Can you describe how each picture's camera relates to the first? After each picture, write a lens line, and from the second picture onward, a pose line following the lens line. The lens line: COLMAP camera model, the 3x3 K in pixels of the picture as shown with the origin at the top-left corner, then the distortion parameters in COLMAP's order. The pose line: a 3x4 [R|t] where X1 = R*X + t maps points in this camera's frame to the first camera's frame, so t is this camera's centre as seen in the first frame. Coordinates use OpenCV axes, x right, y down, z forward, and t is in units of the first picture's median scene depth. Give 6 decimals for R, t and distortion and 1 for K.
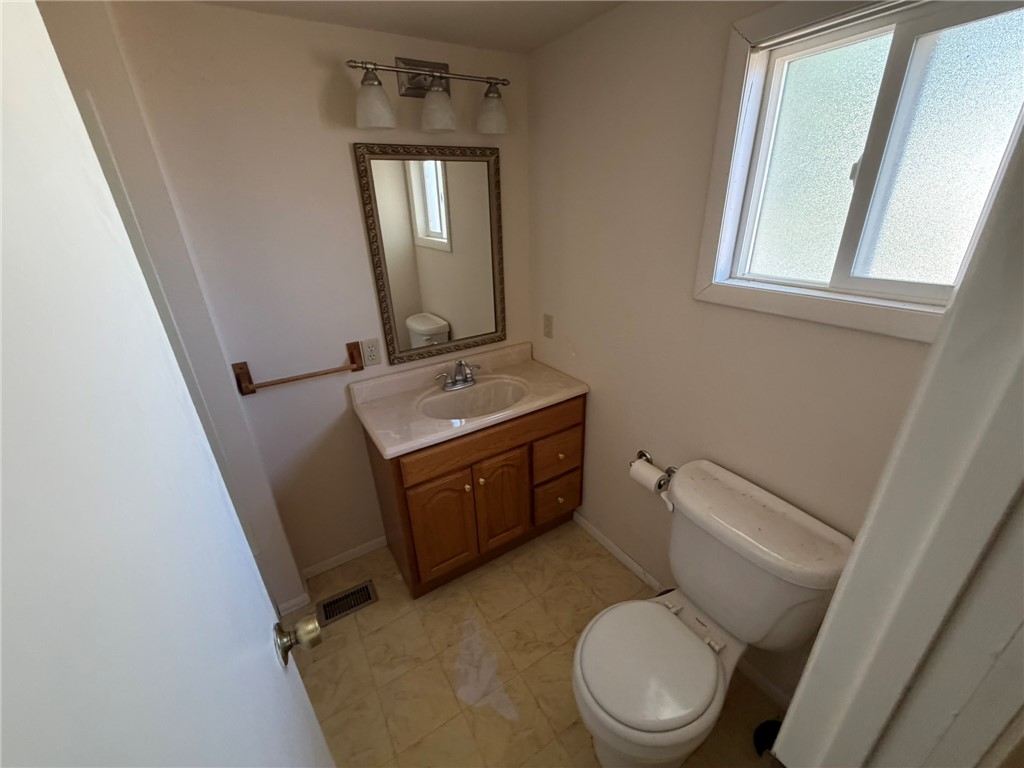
lens RADIAL K [[407.7, 0, 513.7], [0, 407.7, 383.3], [0, 0, 1]] dist [-0.000523, 0.000530]
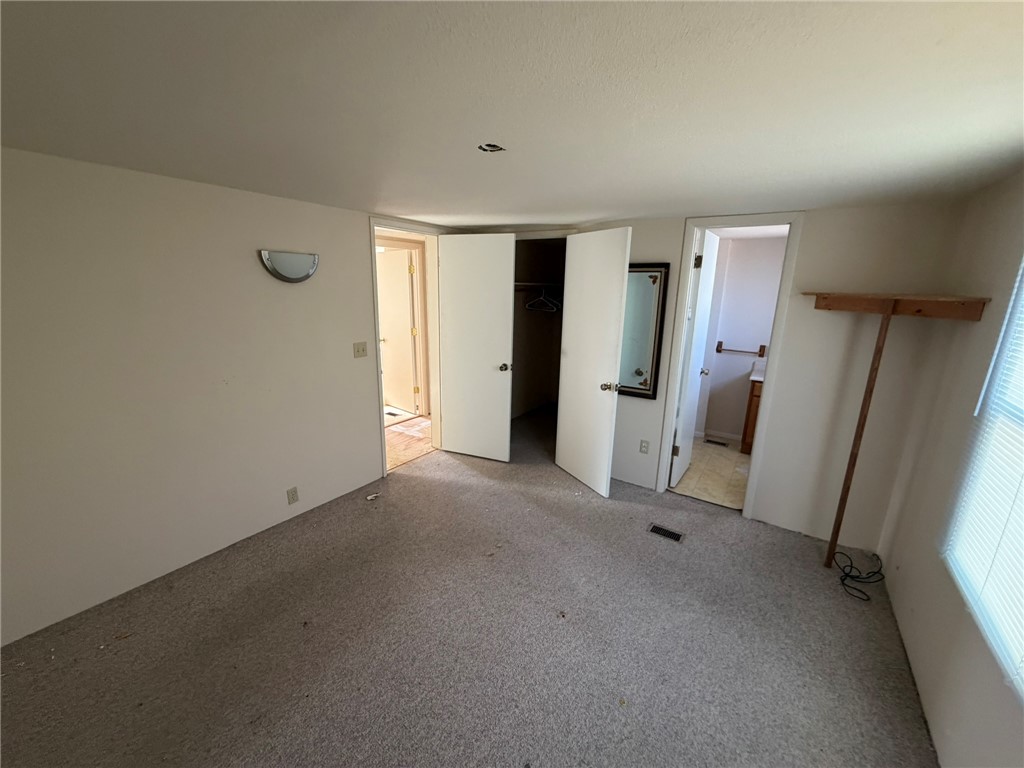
lens RADIAL K [[407.7, 0, 511.8], [0, 407.7, 385.8], [0, 0, 1]] dist [-0.000523, 0.000530]
pose [[0.428712, 0.260987, -0.864923, 1.174738], [-0.398922, 0.913664, 0.077963, 0.550061], [0.810597, 0.311614, 0.495812, -1.416314]]
